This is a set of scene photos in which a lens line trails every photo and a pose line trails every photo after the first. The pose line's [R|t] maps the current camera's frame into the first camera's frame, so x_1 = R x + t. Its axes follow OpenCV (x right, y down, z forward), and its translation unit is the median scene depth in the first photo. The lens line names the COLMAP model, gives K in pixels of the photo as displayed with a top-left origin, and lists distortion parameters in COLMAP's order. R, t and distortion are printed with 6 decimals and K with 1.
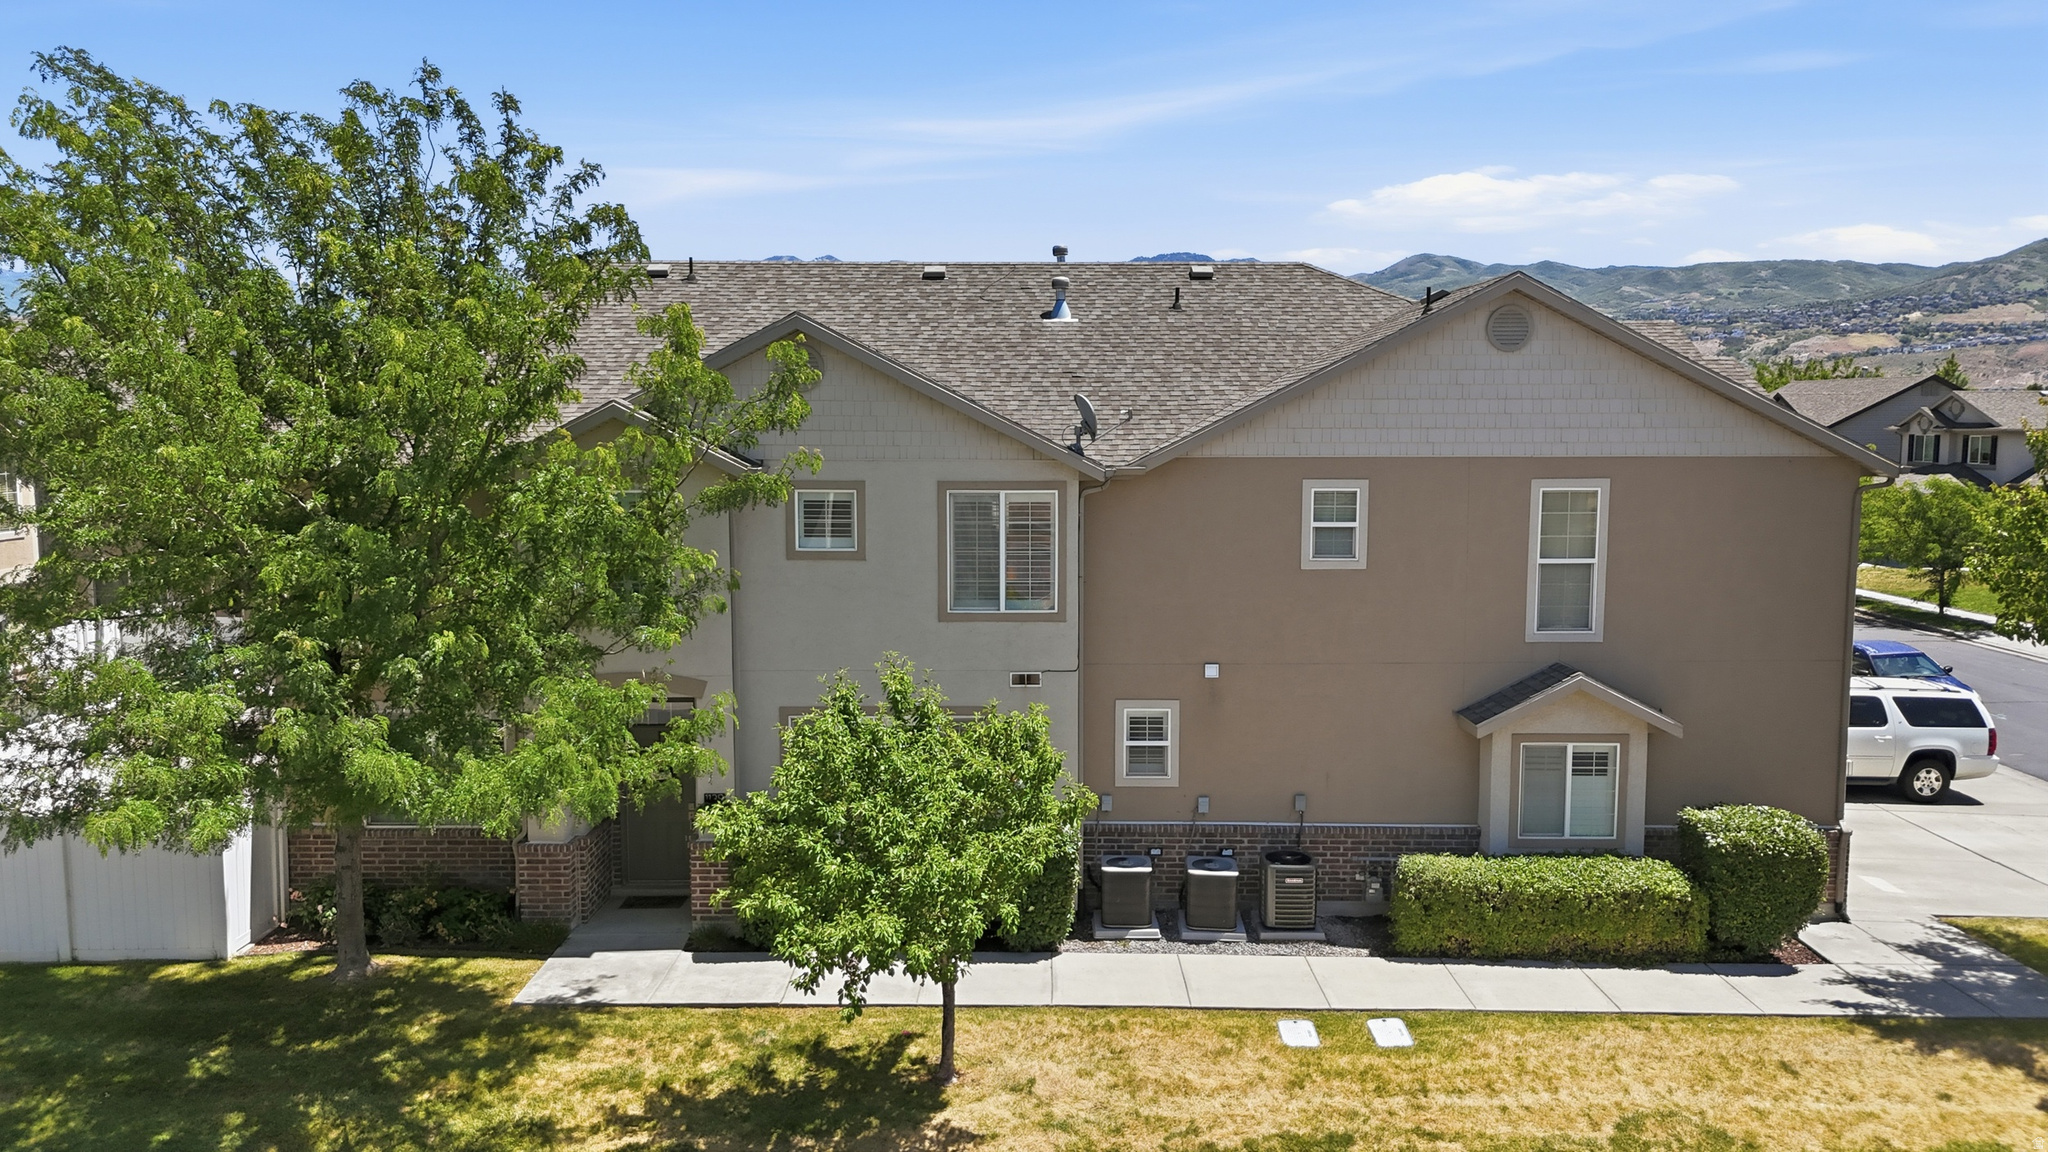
lens RADIAL K [[1488.2, 0, 1035.5], [0, 1488.2, 577.3], [0, 0, 1]] dist [0.064497, -0.017268]
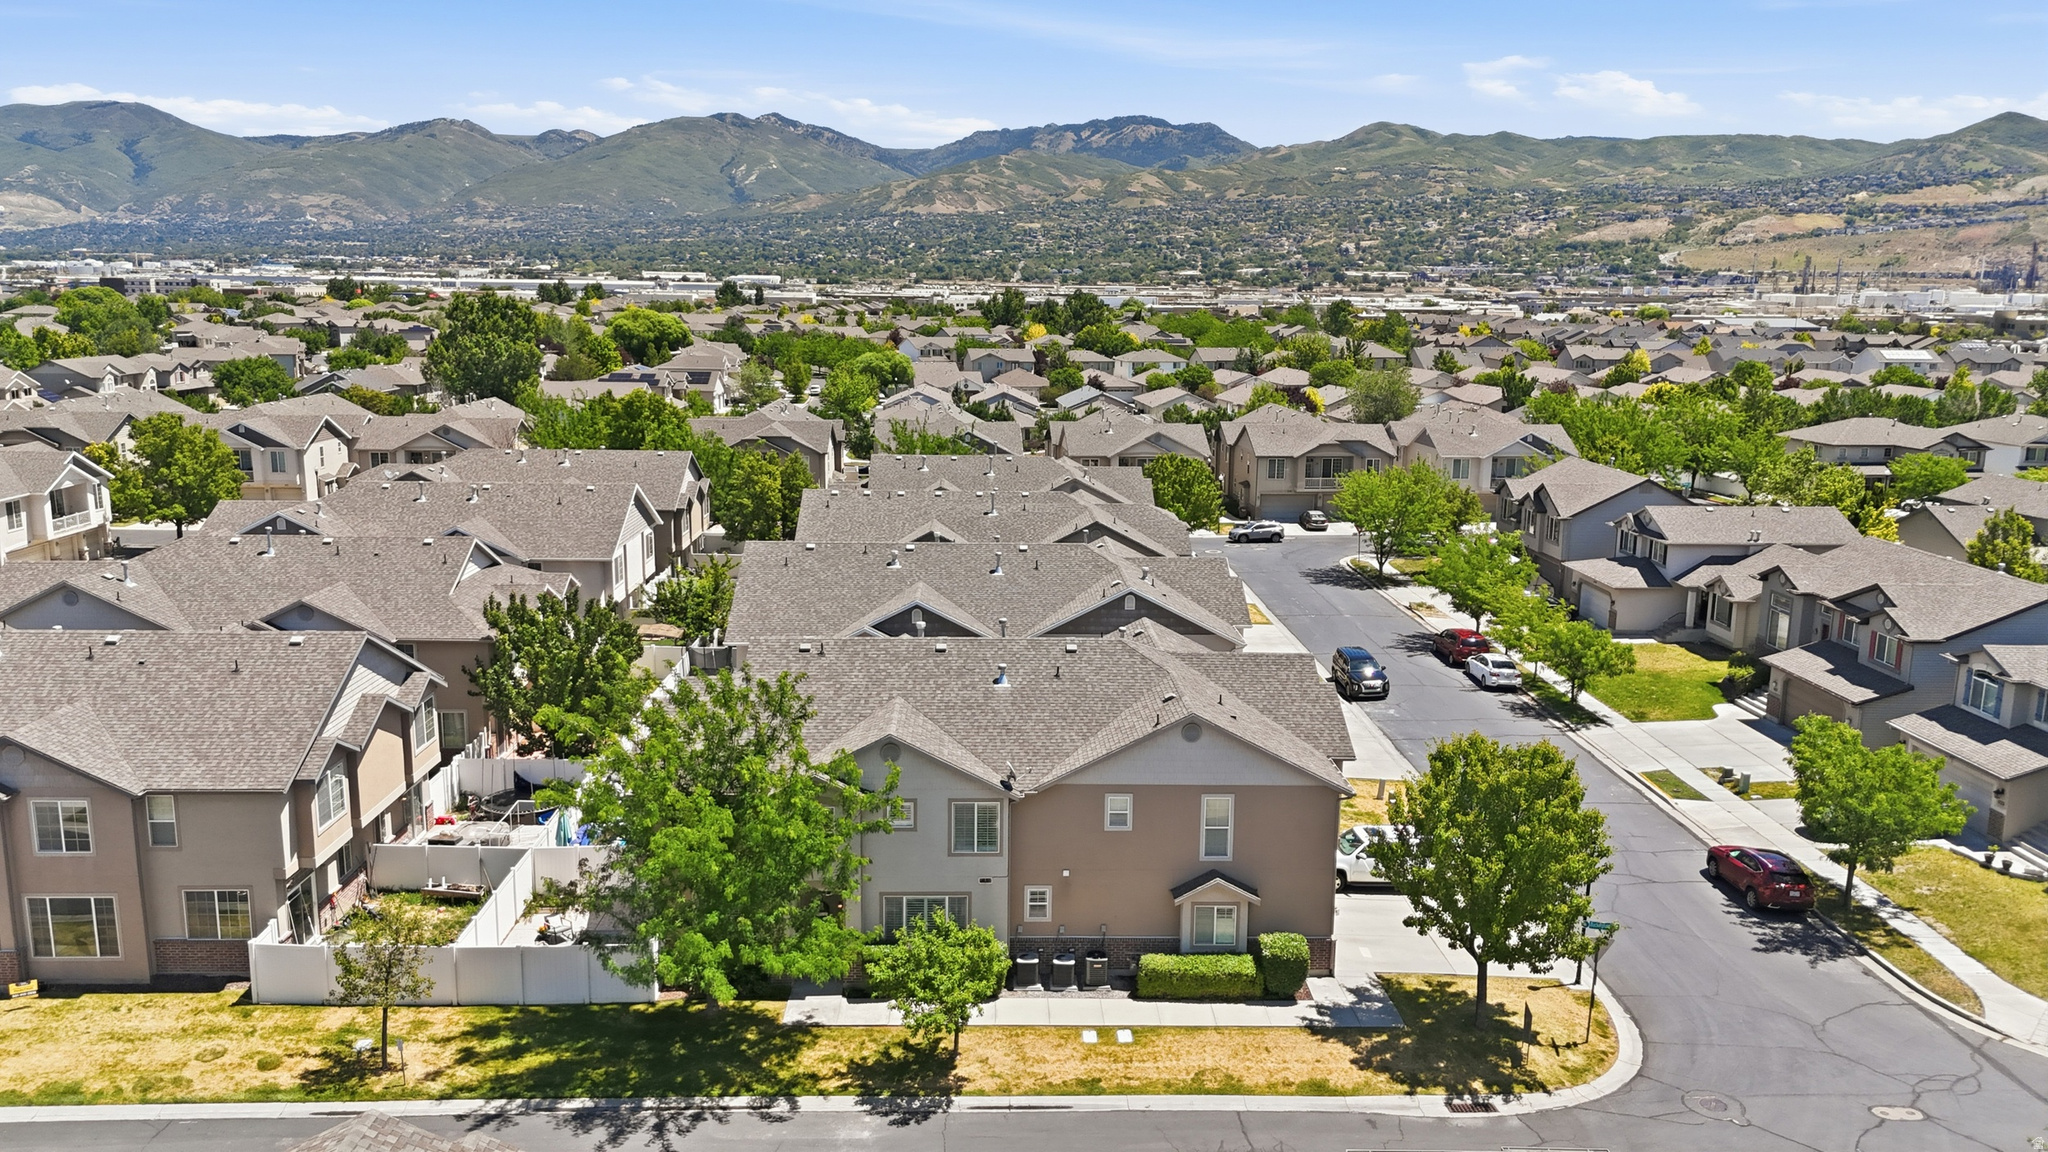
lens RADIAL K [[1488.2, 0, 1022.5], [0, 1488.2, 557.6], [0, 0, 1]] dist [0.064497, -0.017268]
pose [[0.999704, 0.004701, 0.023863, -0.006683], [-0.006464, 0.997213, 0.074327, -0.637173], [-0.023447, -0.074459, 0.996948, -1.356488]]
